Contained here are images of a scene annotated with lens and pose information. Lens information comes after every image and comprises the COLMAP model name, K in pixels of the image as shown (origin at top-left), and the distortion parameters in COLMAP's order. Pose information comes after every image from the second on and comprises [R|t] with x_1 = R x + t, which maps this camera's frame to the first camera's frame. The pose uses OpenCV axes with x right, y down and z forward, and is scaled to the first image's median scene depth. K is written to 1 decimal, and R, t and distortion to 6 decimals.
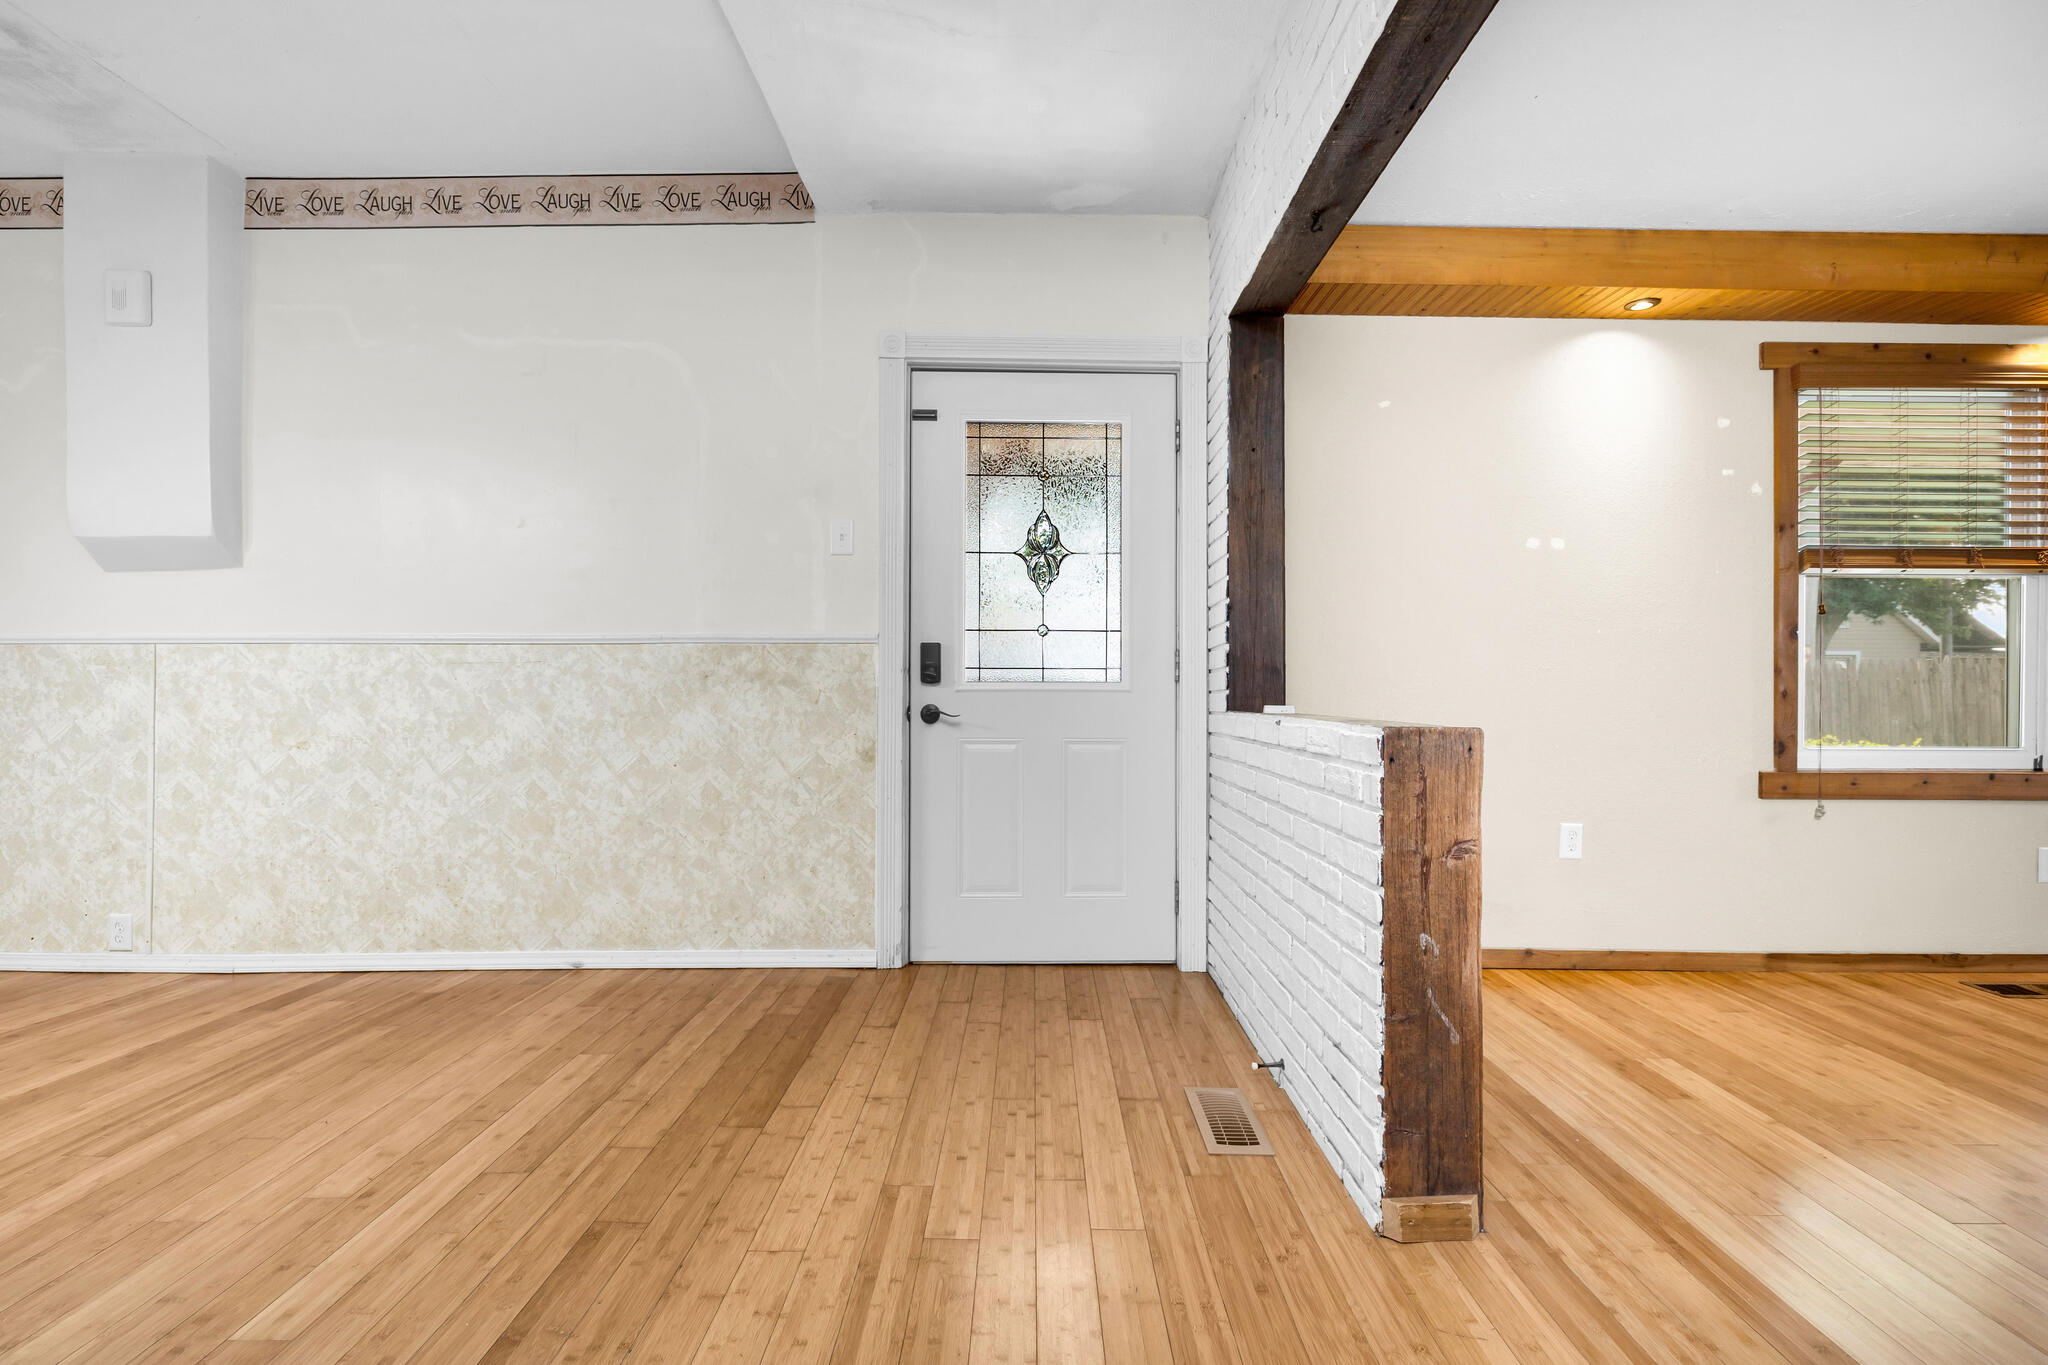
lens RADIAL K [[858.7, 0, 1026.7], [0, 858.7, 682.4], [0, 0, 1]] dist [0.013264, -0.003933]
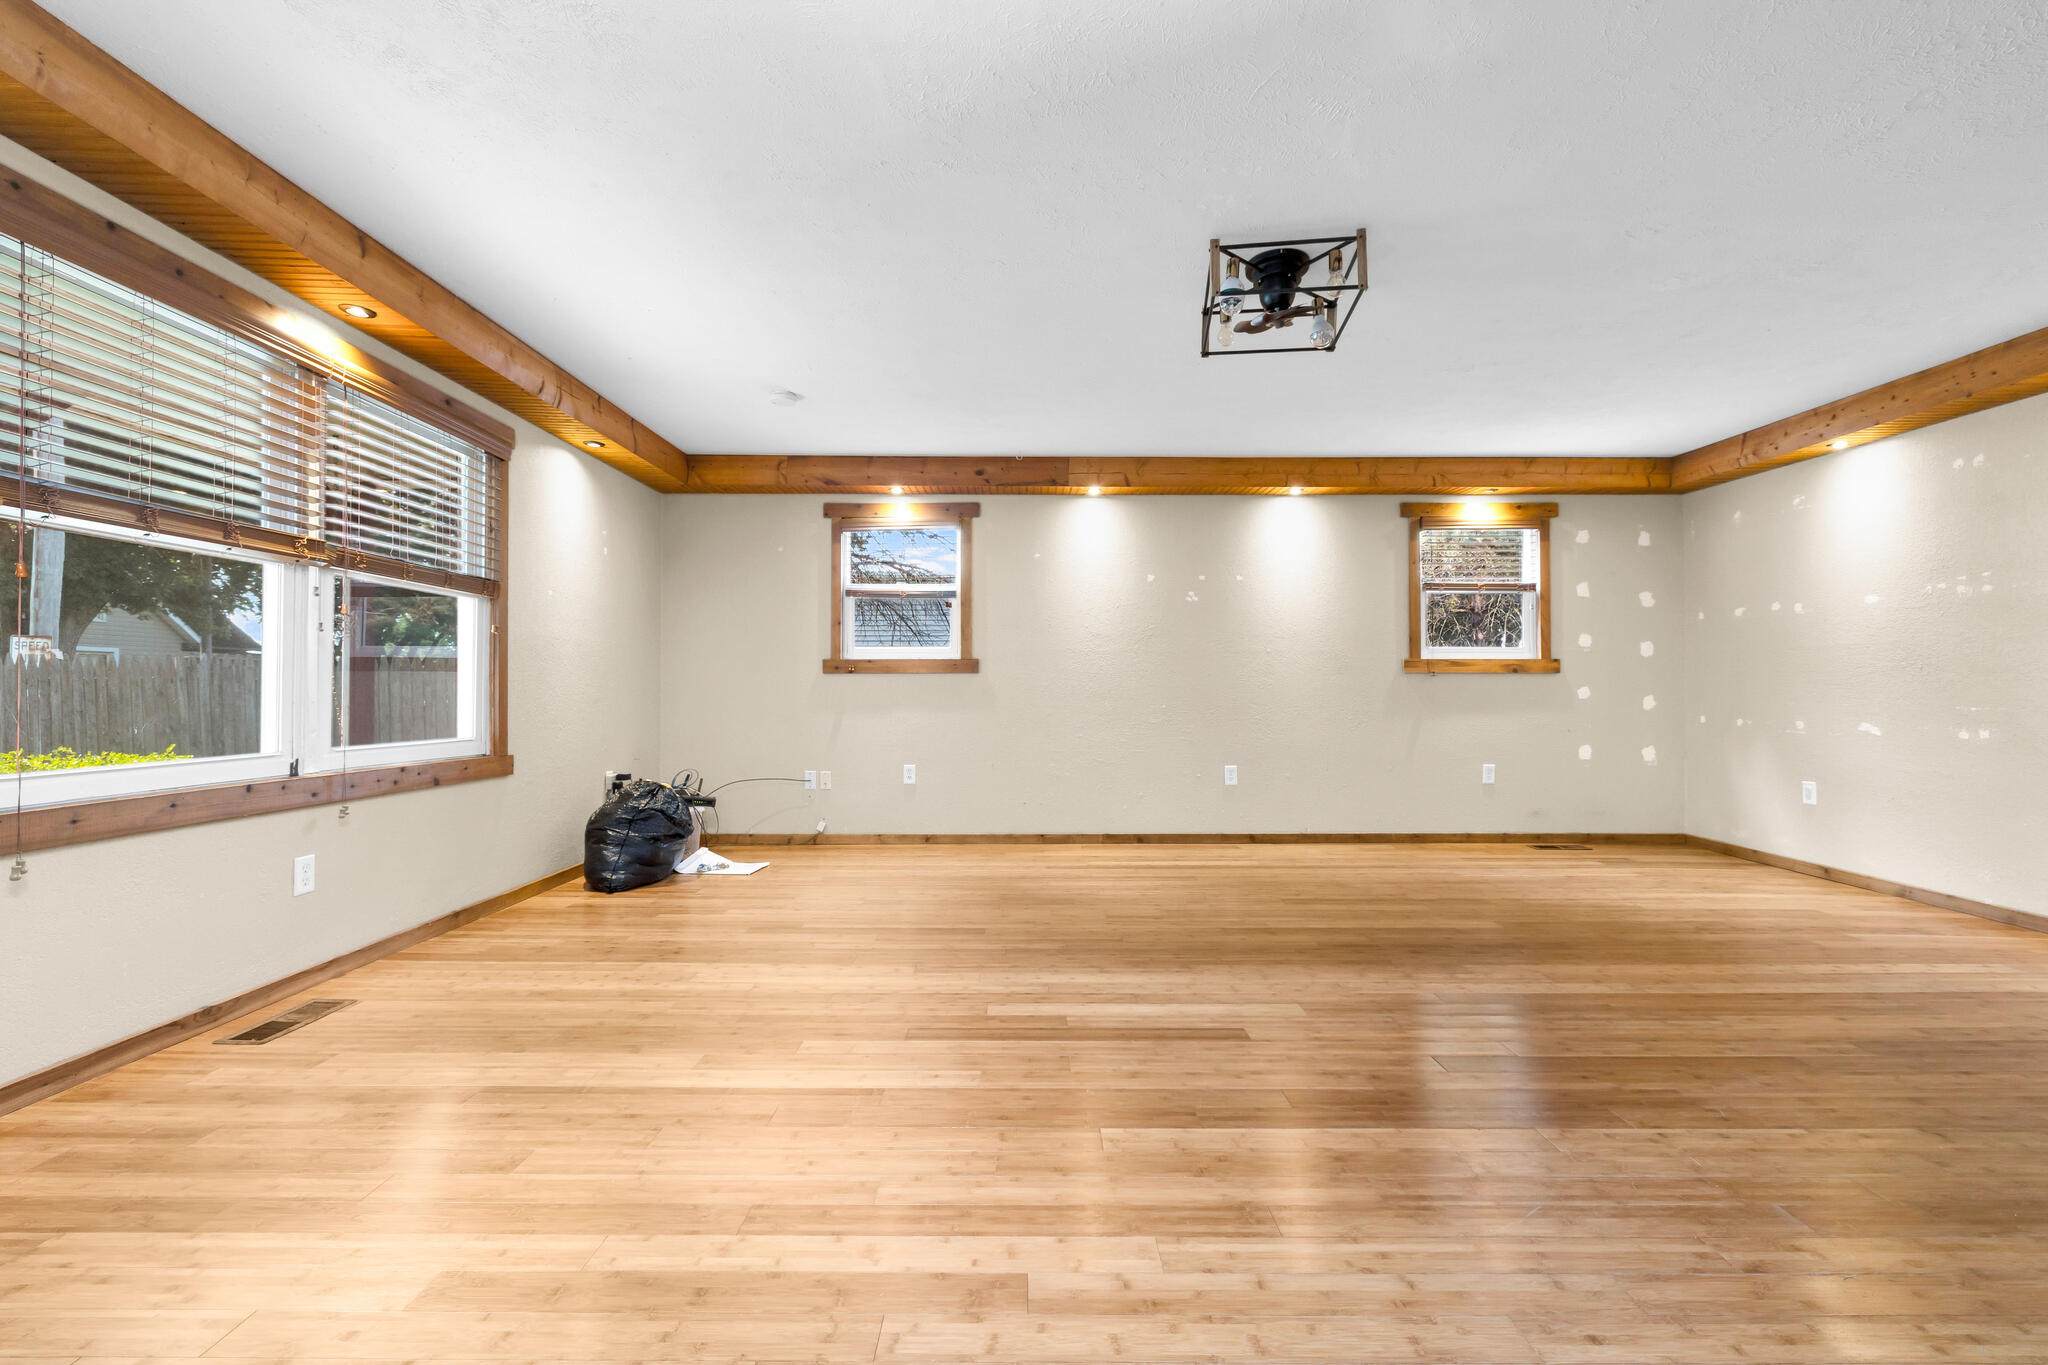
lens RADIAL K [[858.7, 0, 1026.7], [0, 858.7, 682.4], [0, 0, 1]] dist [0.013264, -0.003933]
pose [[-0.001691, 0.002742, 0.999995, 0.235126], [-0.002856, 0.999992, -0.002747, 0.002211], [-0.999994, -0.002861, -0.001683, 0.215155]]
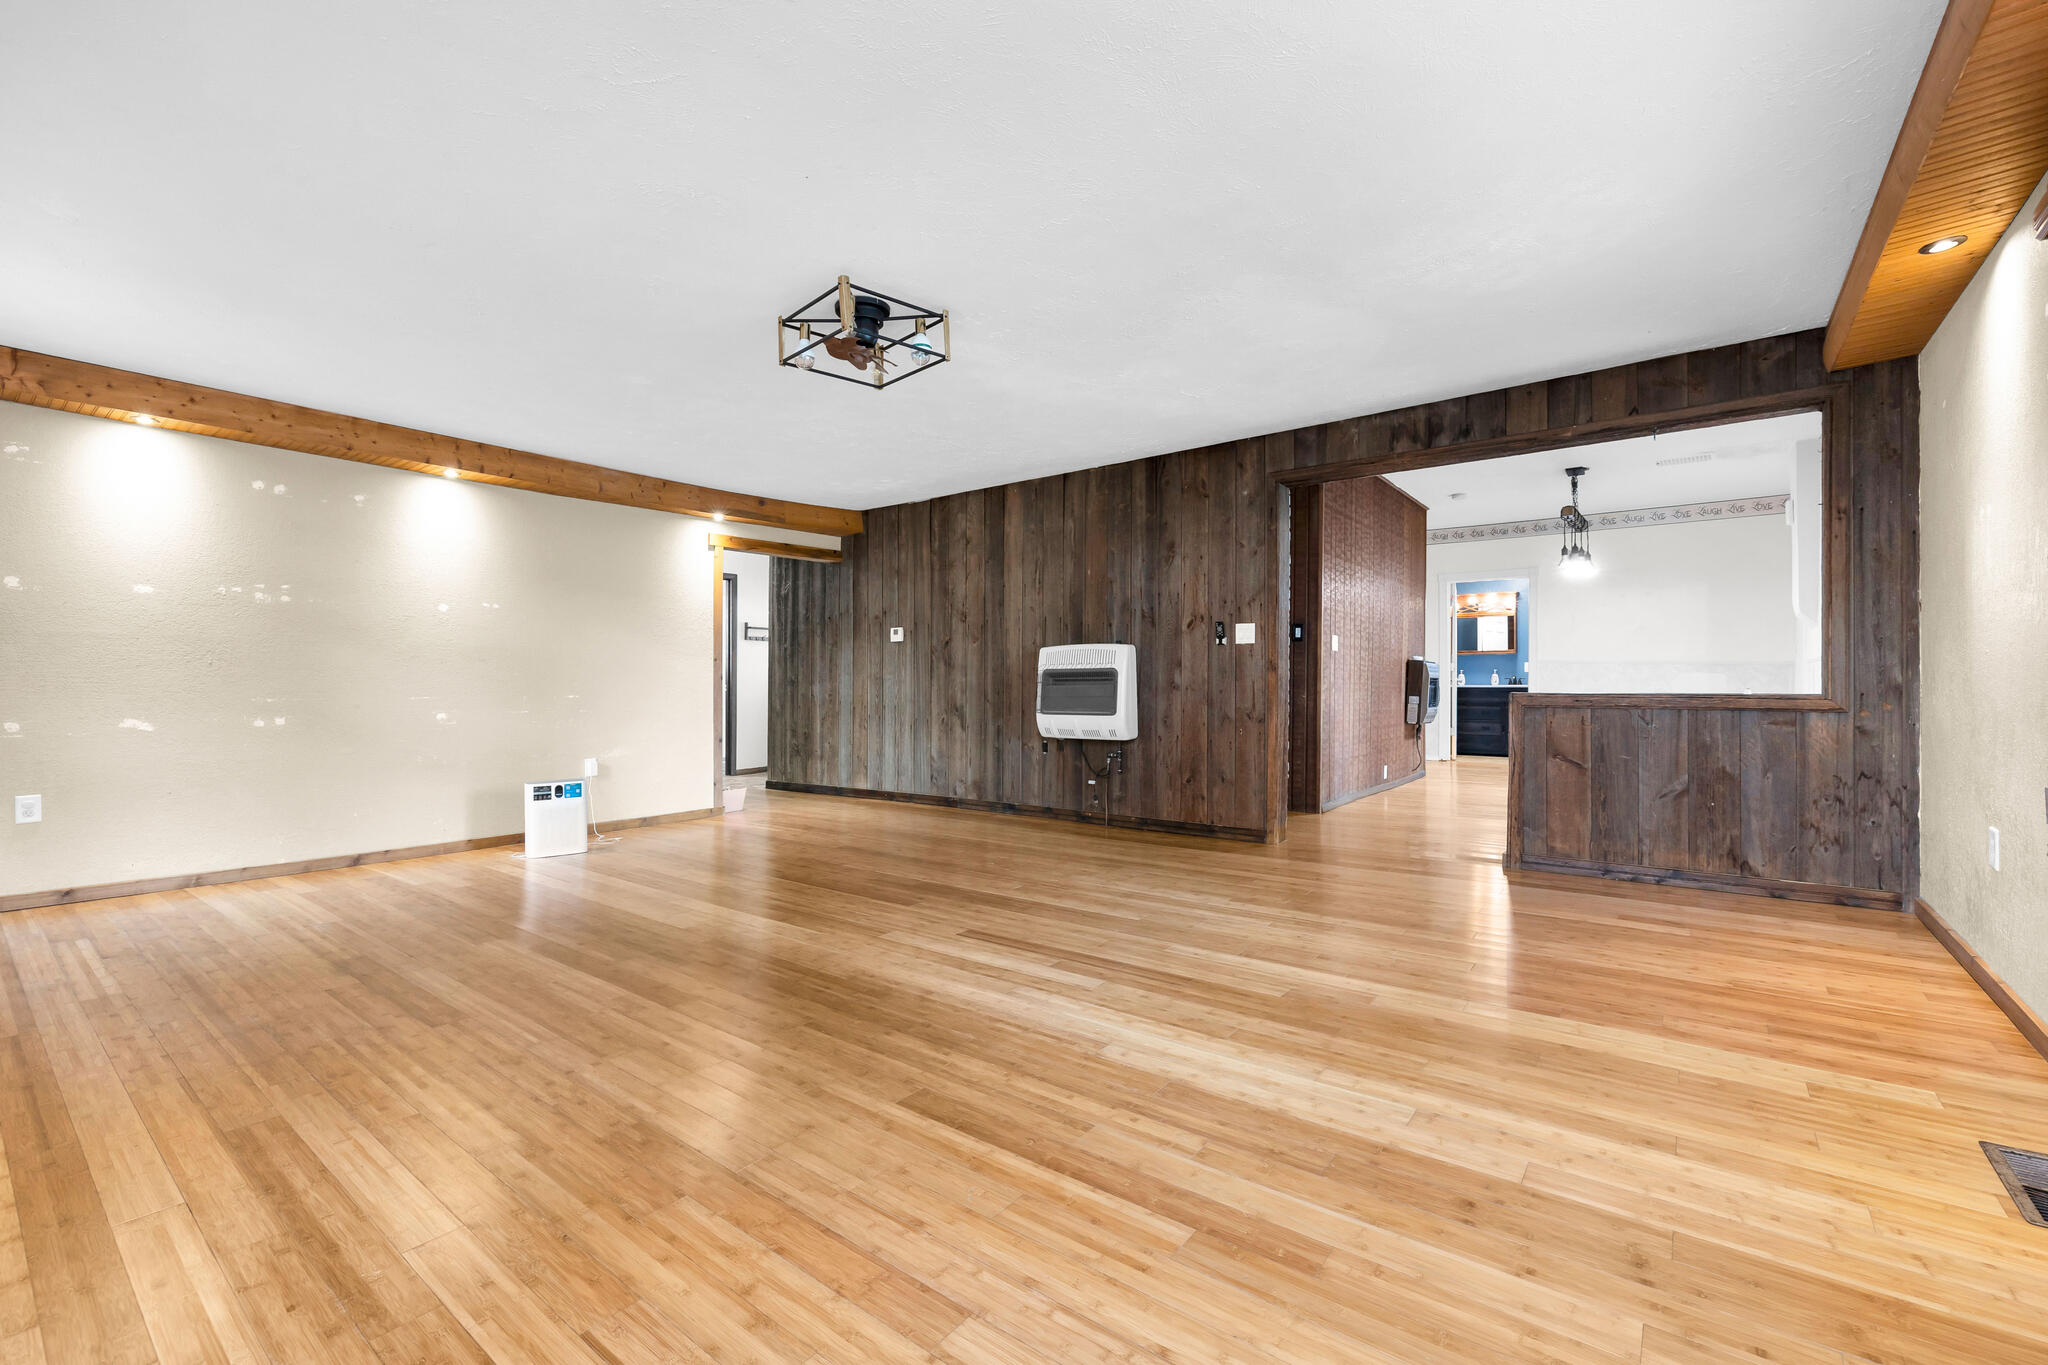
lens RADIAL K [[858.7, 0, 1026.7], [0, 858.7, 682.4], [0, 0, 1]] dist [0.013264, -0.003933]
pose [[-0.618561, -0.006074, -0.785713, 1.882720], [0.002580, 0.999949, -0.009761, 0.021275], [0.785732, -0.008065, -0.618514, 0.760986]]
